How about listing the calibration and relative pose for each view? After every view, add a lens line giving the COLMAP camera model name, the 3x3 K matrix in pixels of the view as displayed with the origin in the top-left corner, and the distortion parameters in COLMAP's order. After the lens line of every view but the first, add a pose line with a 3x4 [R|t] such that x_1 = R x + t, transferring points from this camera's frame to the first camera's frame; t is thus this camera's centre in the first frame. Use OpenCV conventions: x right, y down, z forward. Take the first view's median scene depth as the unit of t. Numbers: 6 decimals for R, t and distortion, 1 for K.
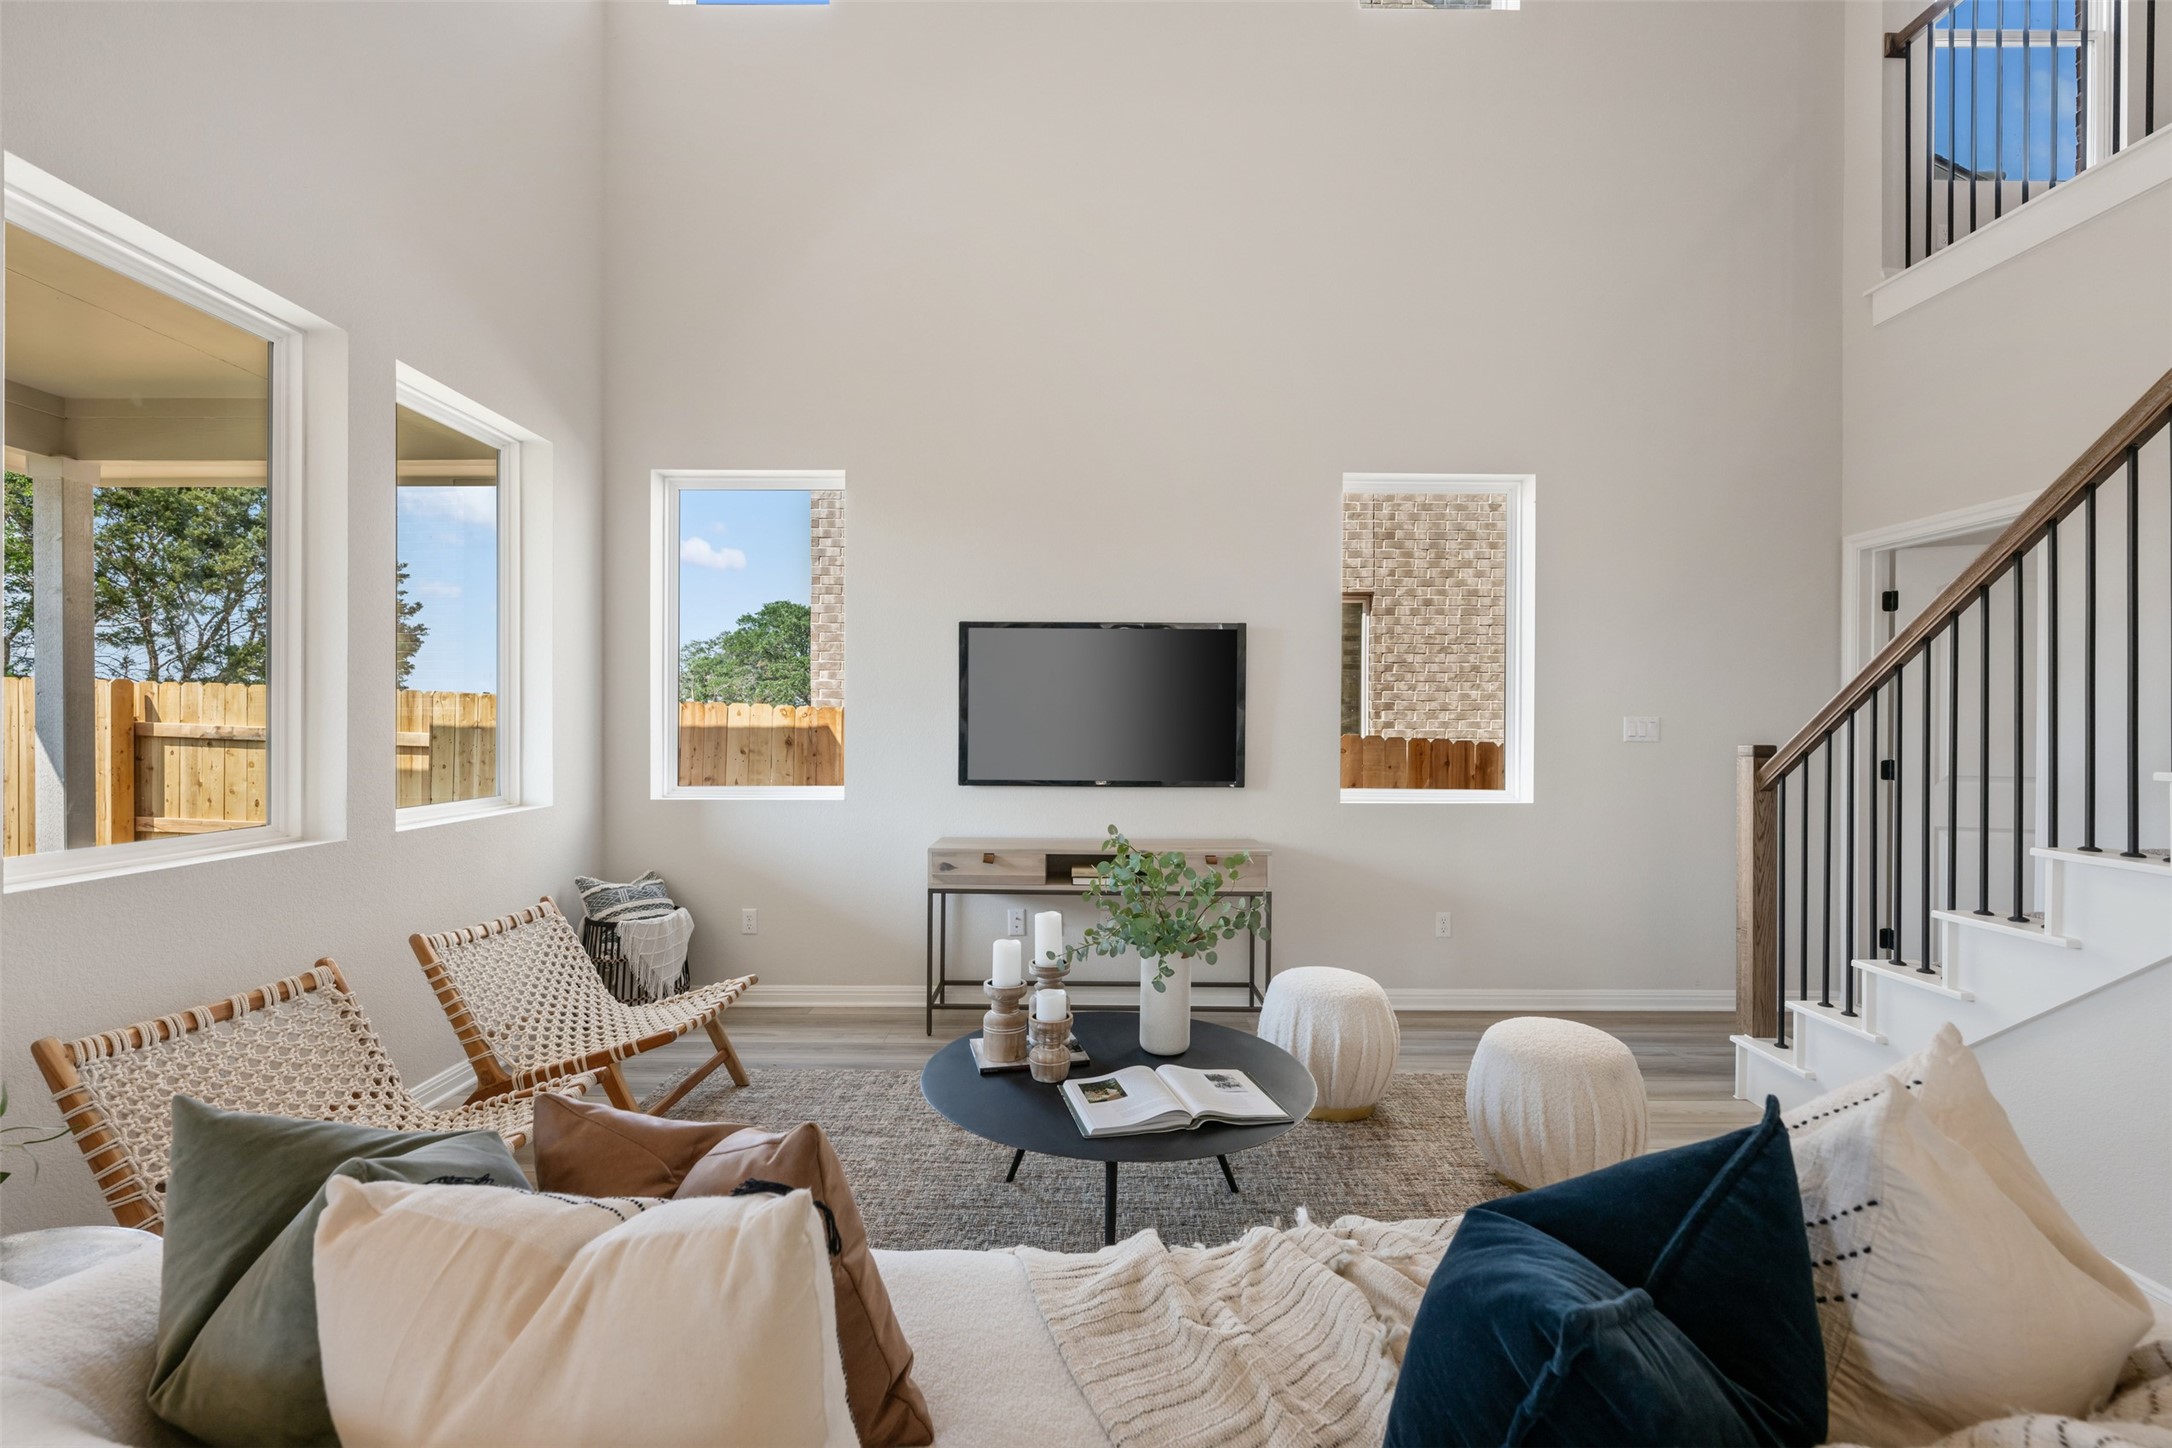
lens RADIAL K [[924.1, 0, 1093.3], [0, 924.1, 722.2], [0, 0, 1]] dist [-0.001862, 0.000952]
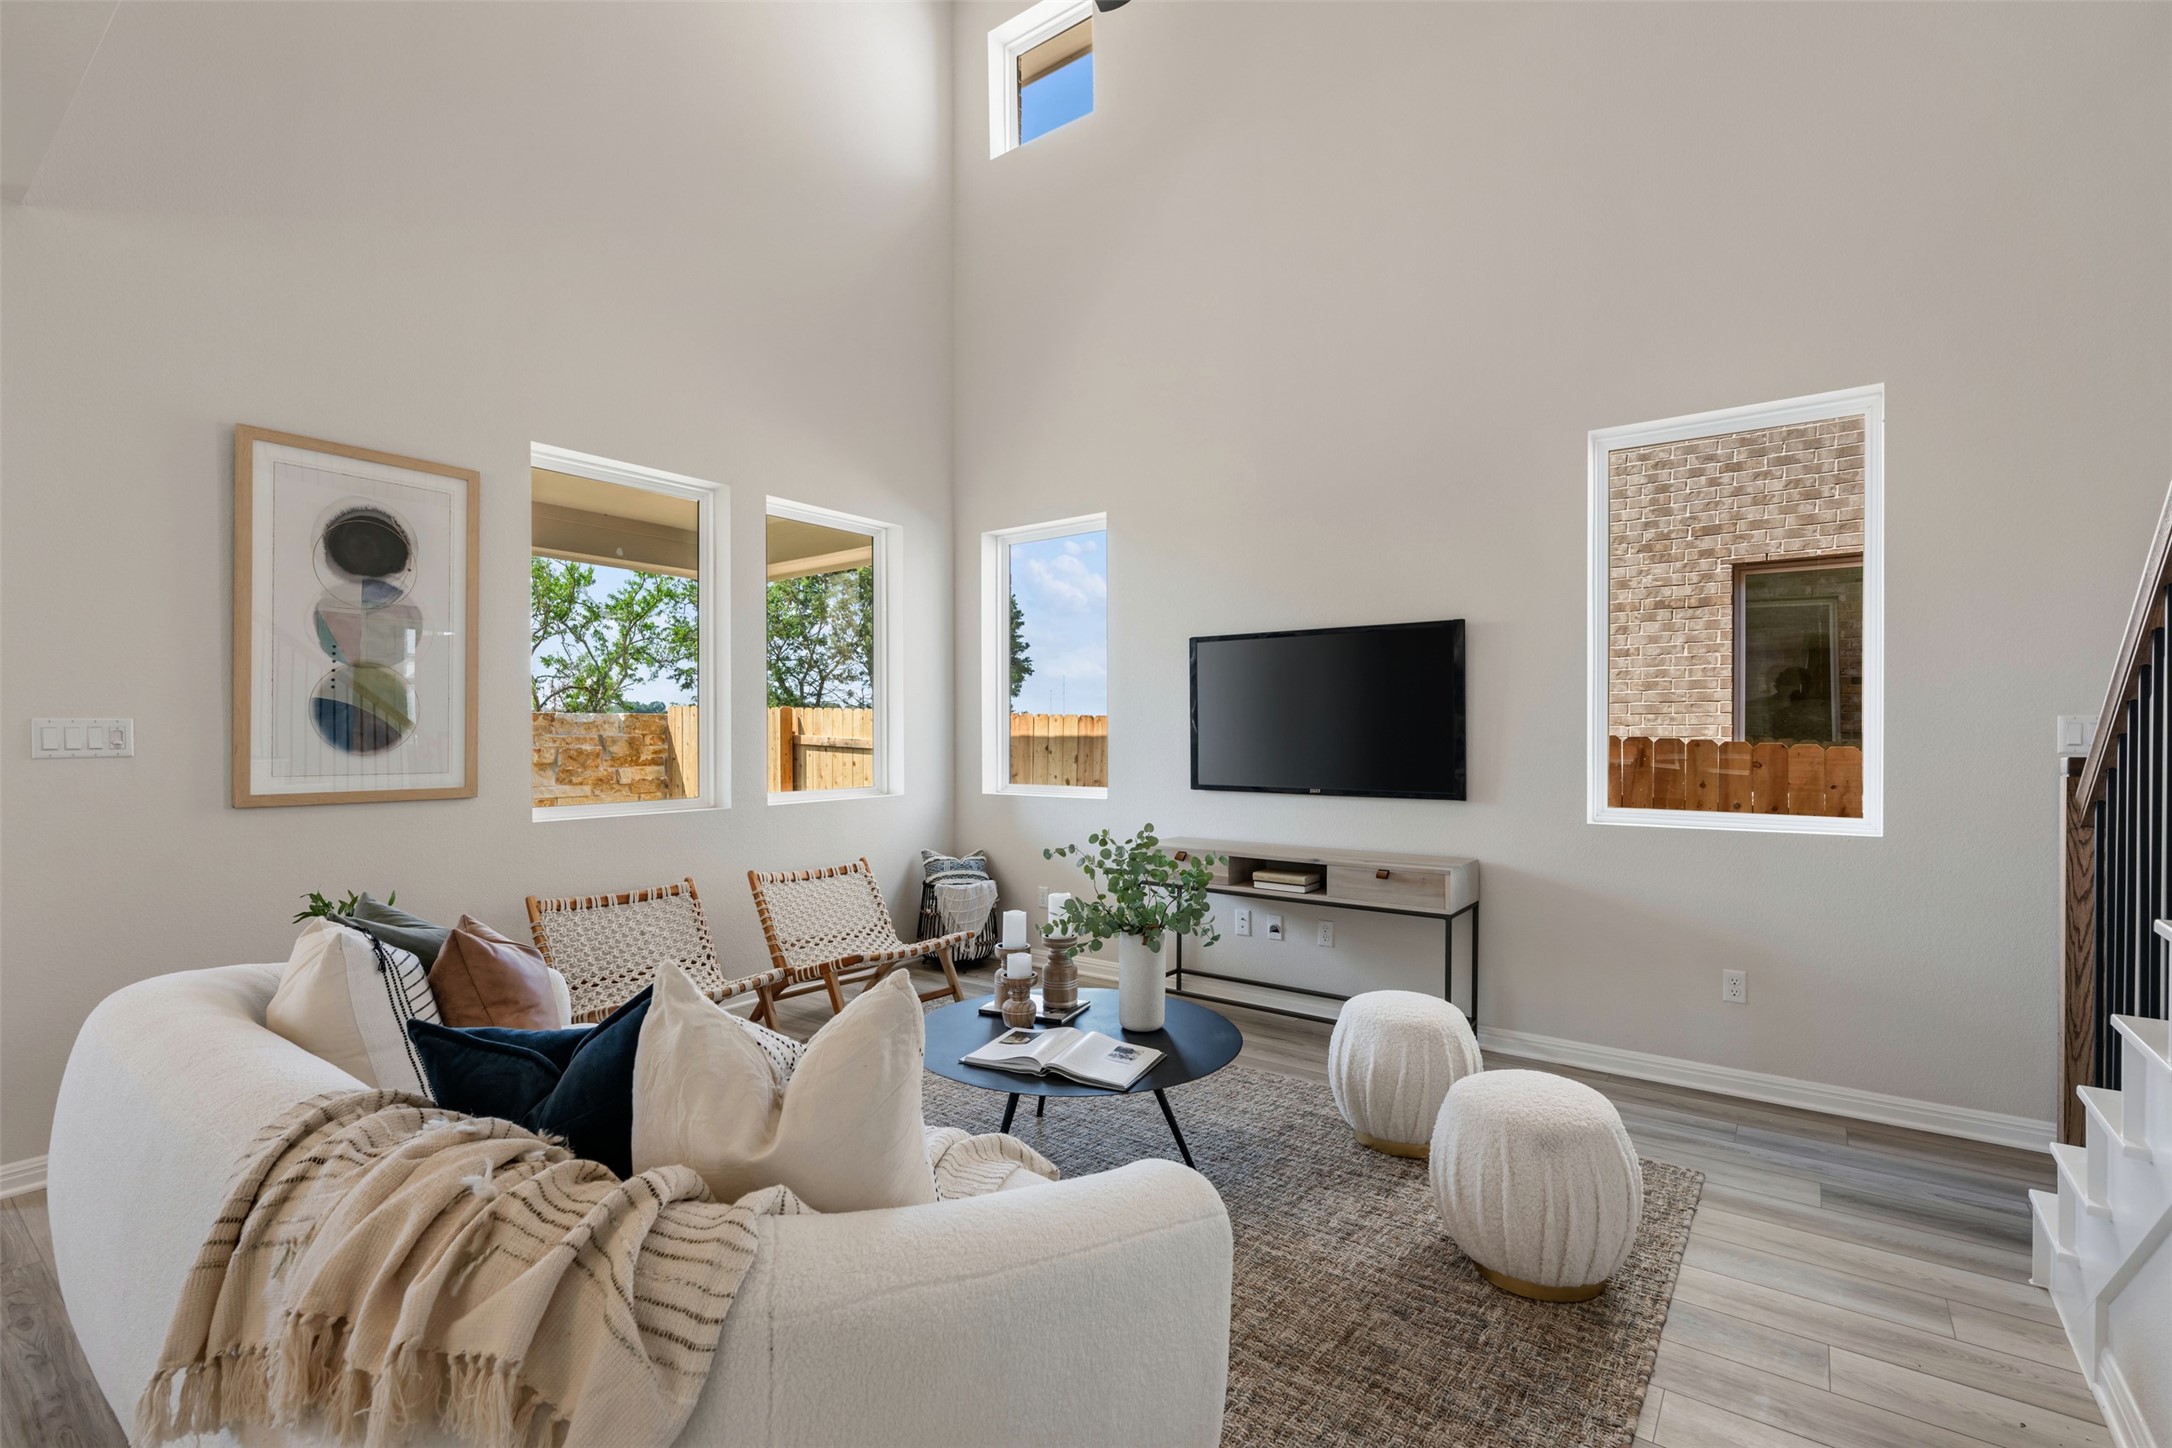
lens RADIAL K [[975.7, 0, 1114.0], [0, 975.7, 736.8], [0, 0, 1]] dist [-0.000192, -0.000505]
pose [[0.805308, -0.003819, -0.592845, 0.458510], [0.006439, 0.999977, 0.002304, 0.003604], [0.592822, -0.005672, 0.805313, 0.029475]]
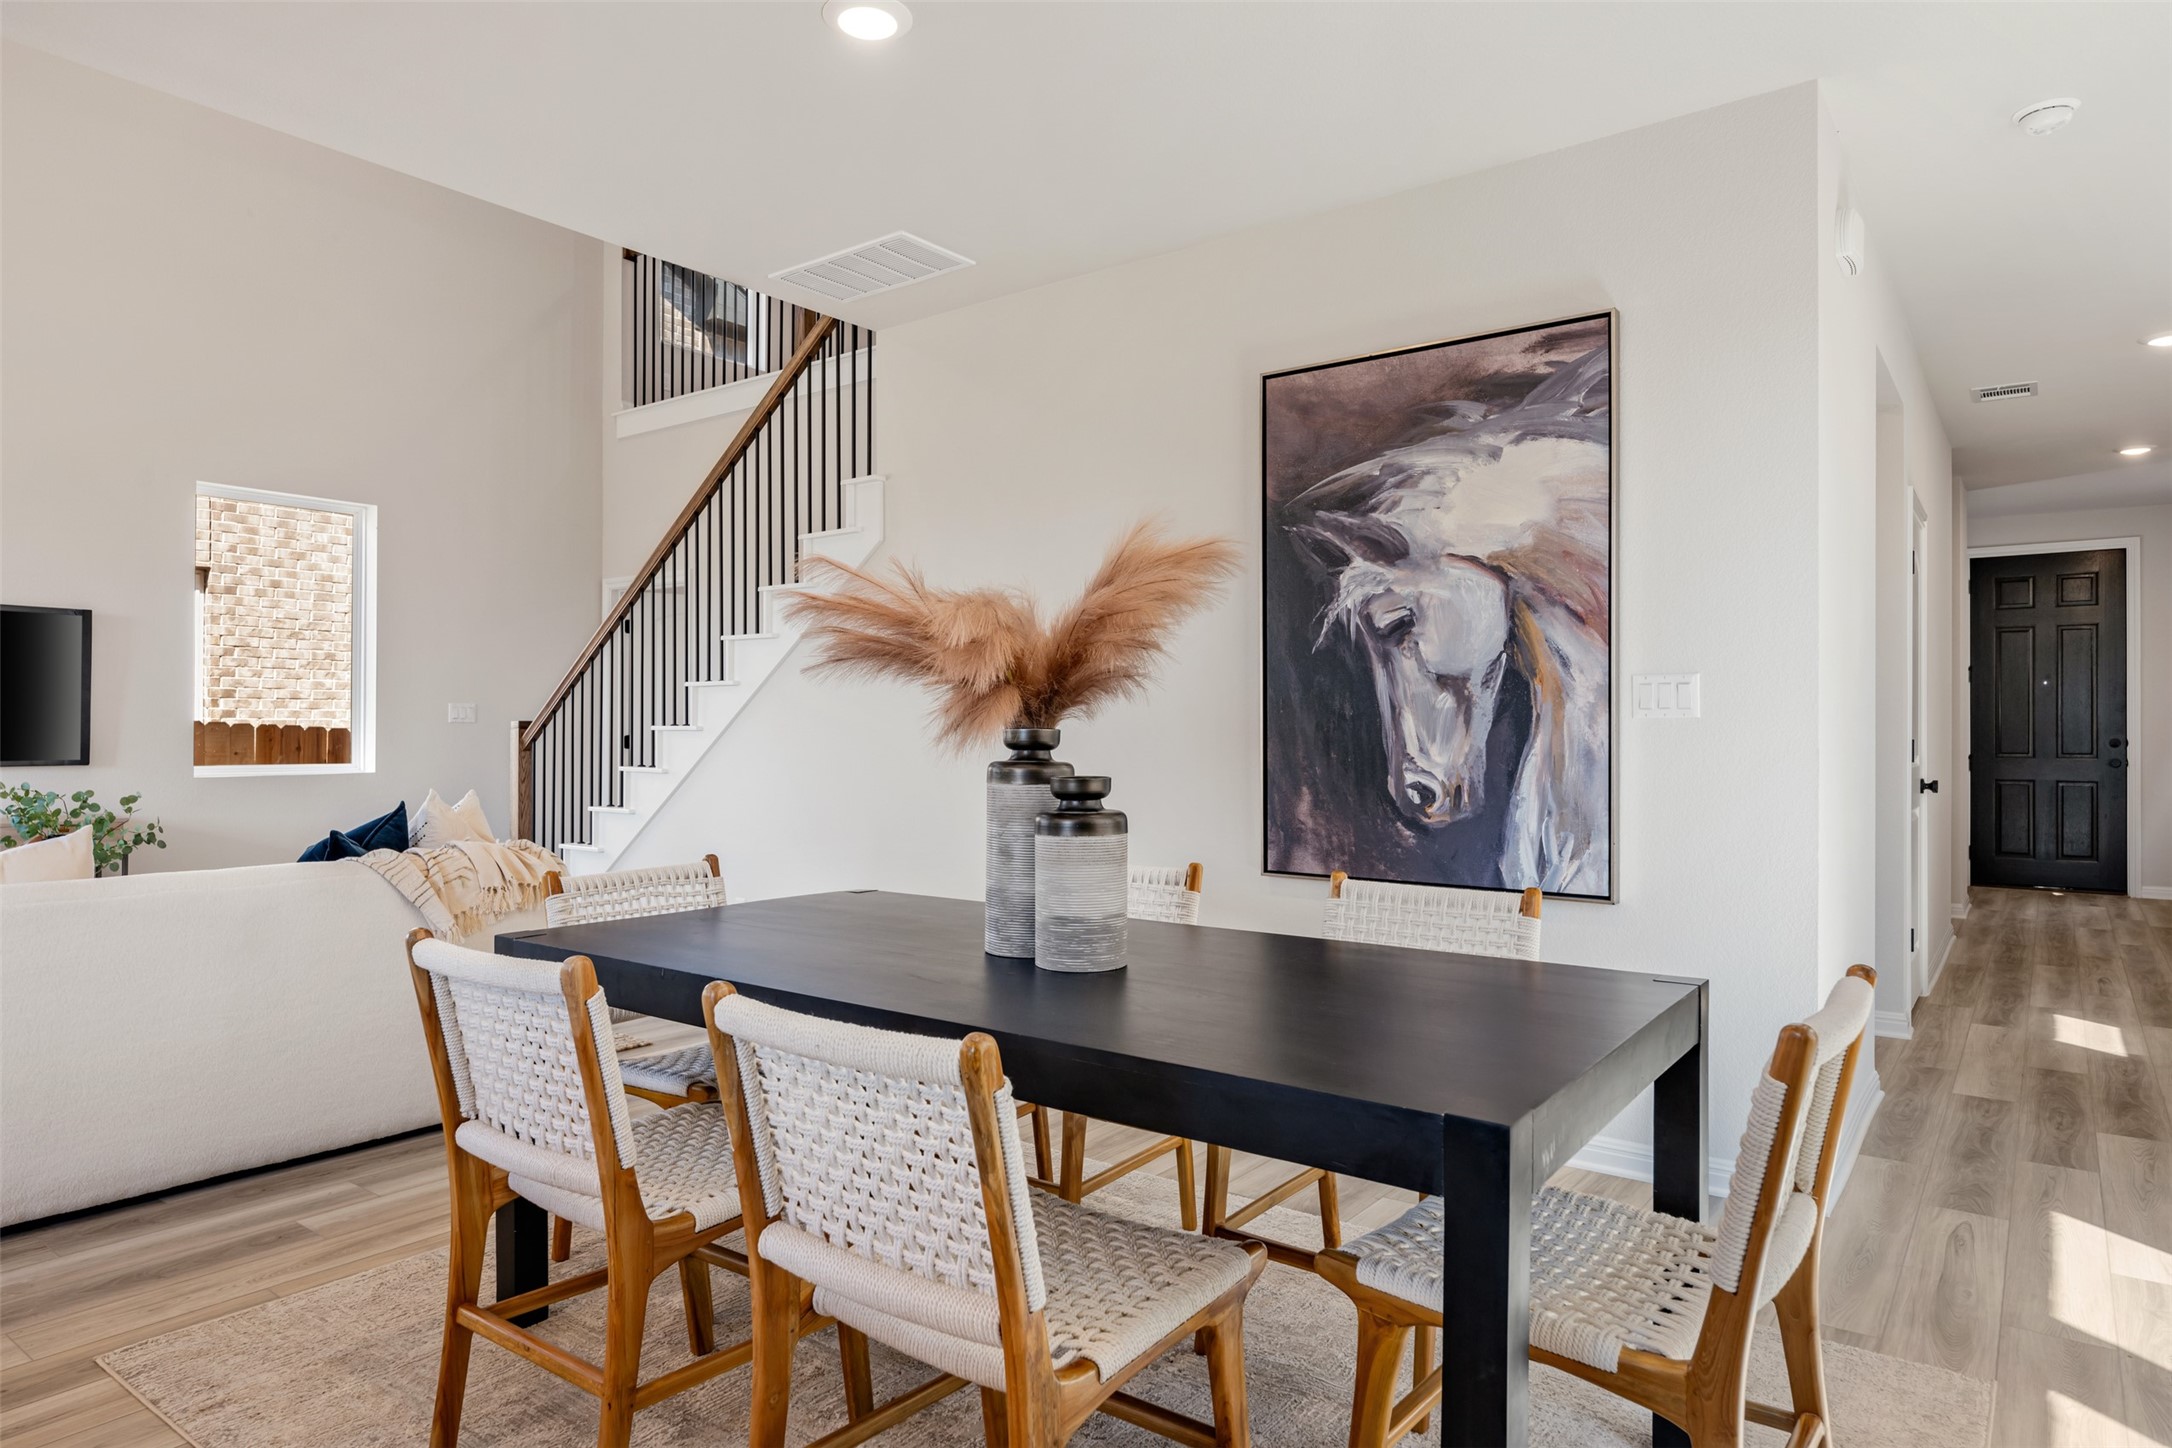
lens RADIAL K [[1266.7, 0, 1082.8], [0, 1266.7, 728.0], [0, 0, 1]] dist [0.000557, -0.000683]
pose [[0.606968, -0.002652, 0.794722, -0.295575], [0.000128, 0.999995, 0.003239, 0.023610], [-0.794726, -0.001864, 0.606965, -0.783278]]
